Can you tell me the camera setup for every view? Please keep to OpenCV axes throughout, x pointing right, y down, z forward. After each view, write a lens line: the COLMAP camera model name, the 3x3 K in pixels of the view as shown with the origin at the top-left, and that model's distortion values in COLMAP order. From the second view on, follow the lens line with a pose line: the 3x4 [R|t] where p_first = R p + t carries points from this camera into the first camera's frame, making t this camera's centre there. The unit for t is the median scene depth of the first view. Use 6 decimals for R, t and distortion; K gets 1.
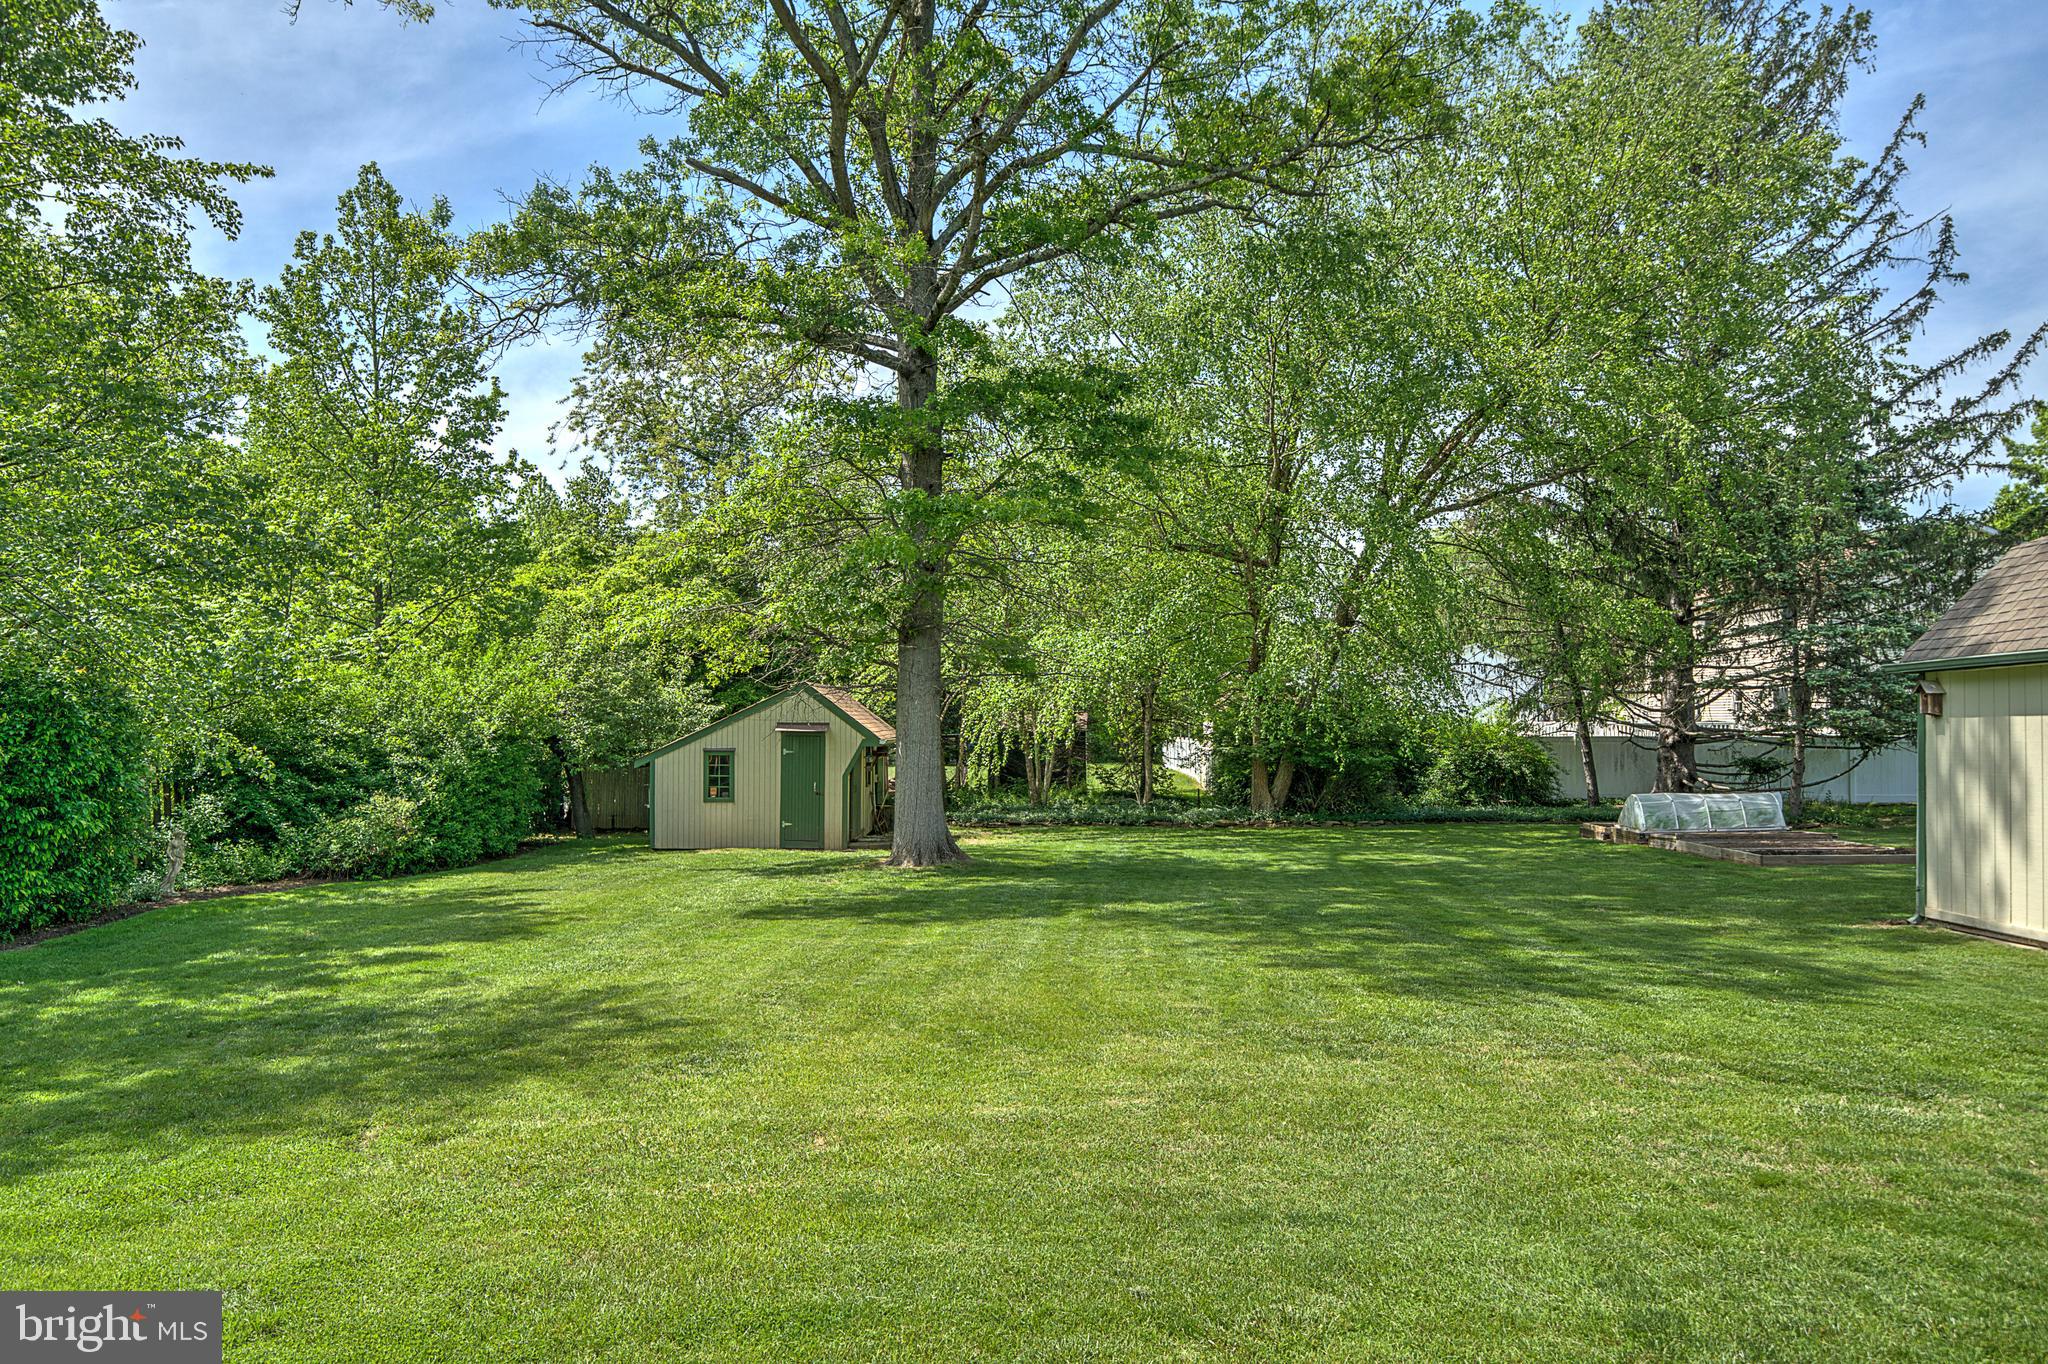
lens RADIAL K [[1378.5, 0, 1024.0], [0, 1378.5, 682.0], [0, 0, 1]] dist [0.061266, -0.065686]
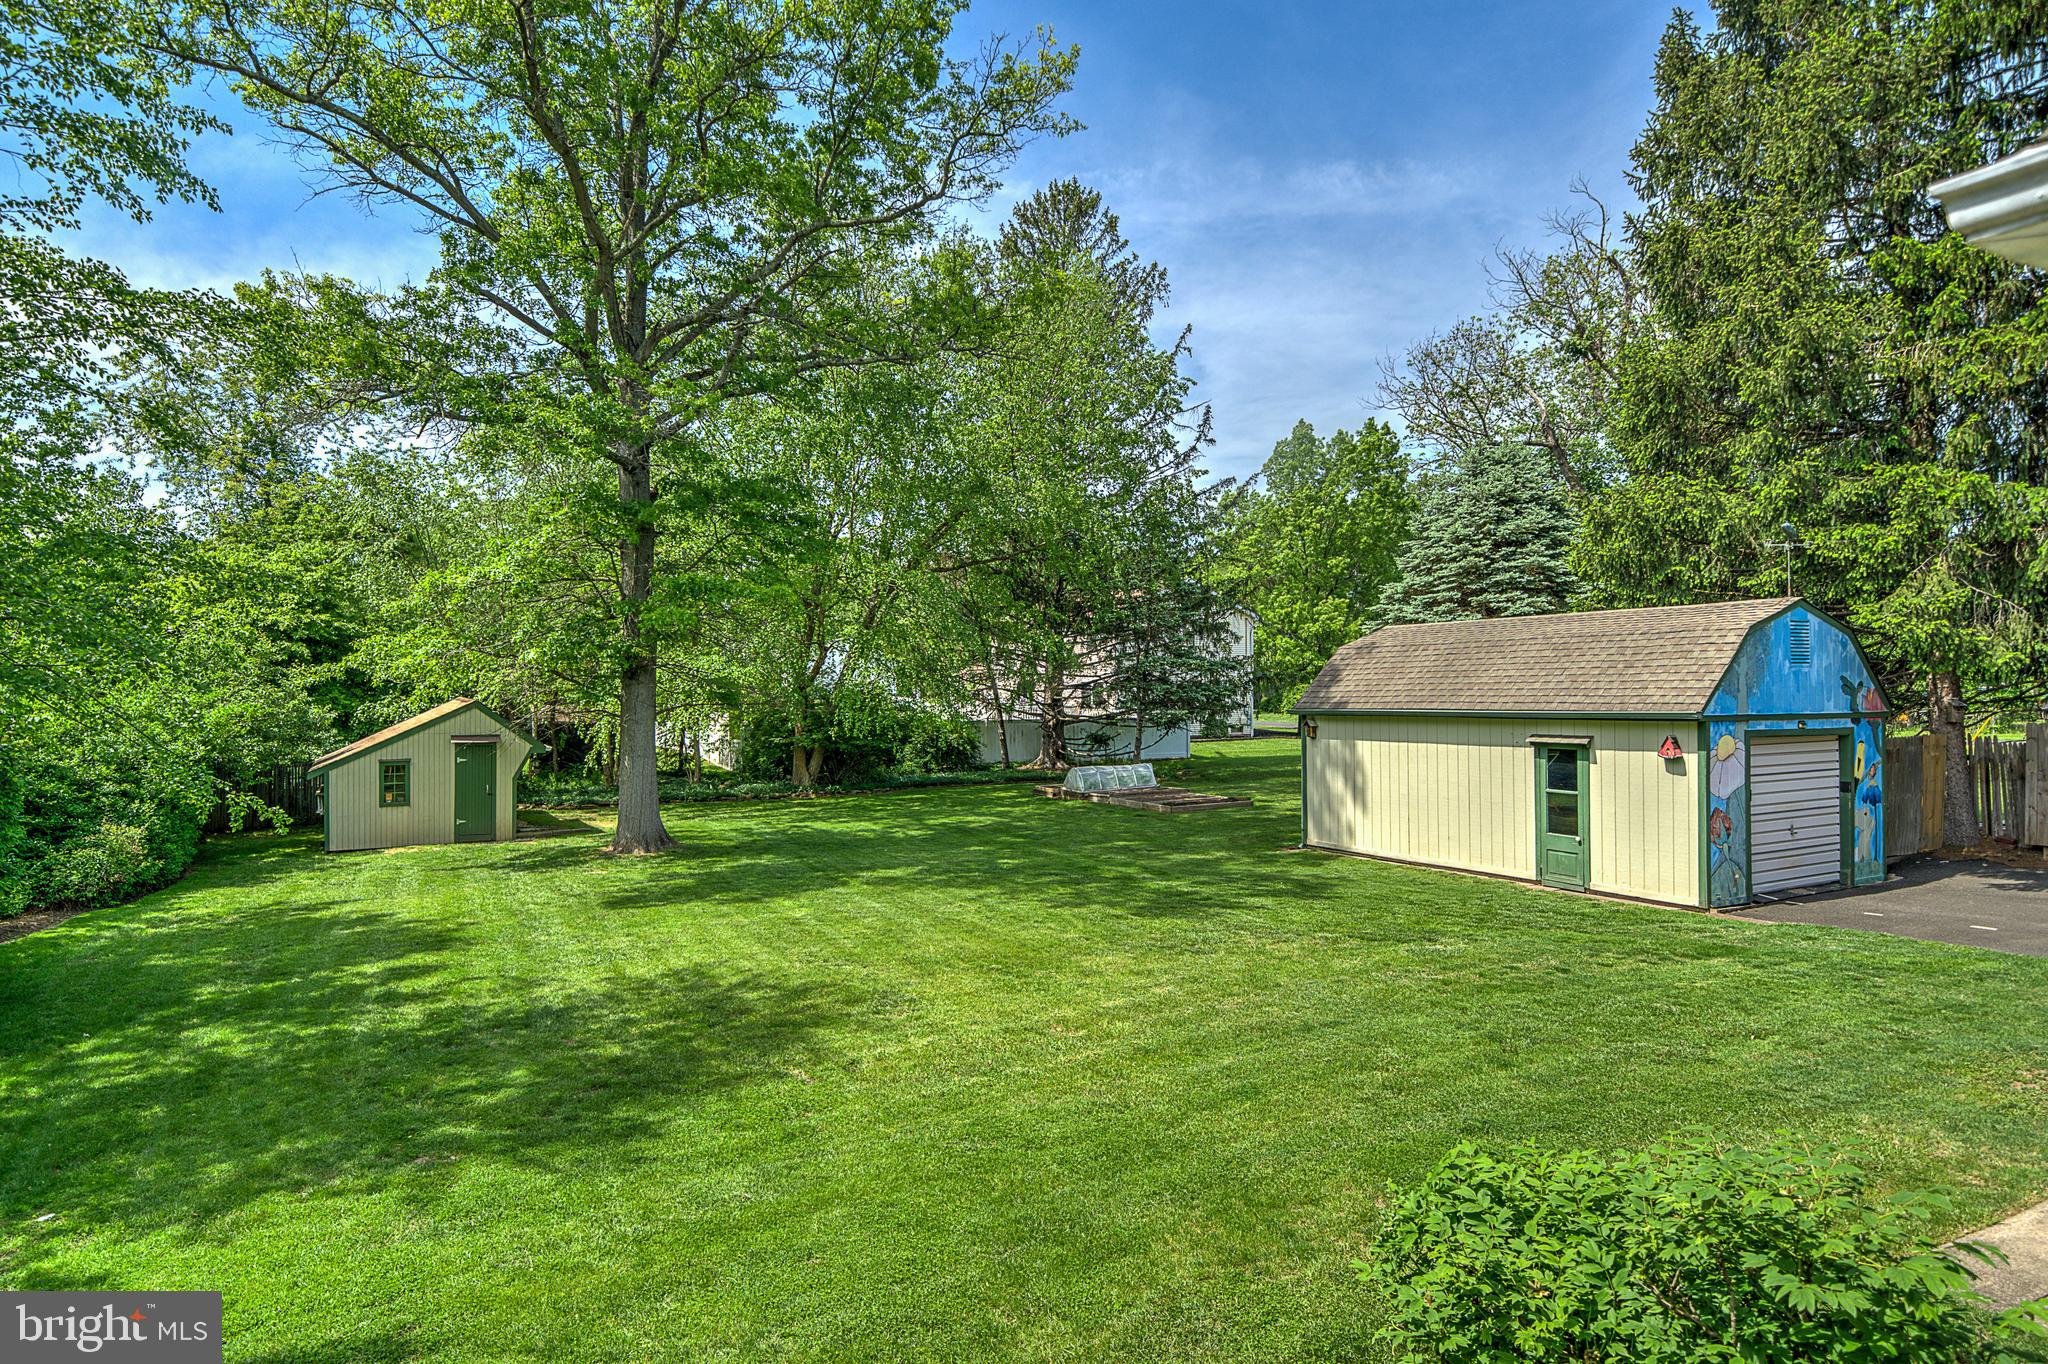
lens RADIAL K [[1140.9, 0, 1021.5], [0, 1140.9, 656.7], [0, 0, 1]] dist [-0.000455, -0.000955]
pose [[0.867106, 0.007459, 0.498068, -0.245216], [-0.010267, 0.999943, 0.002900, -0.045751], [-0.498018, -0.007628, 0.867133, -0.076290]]
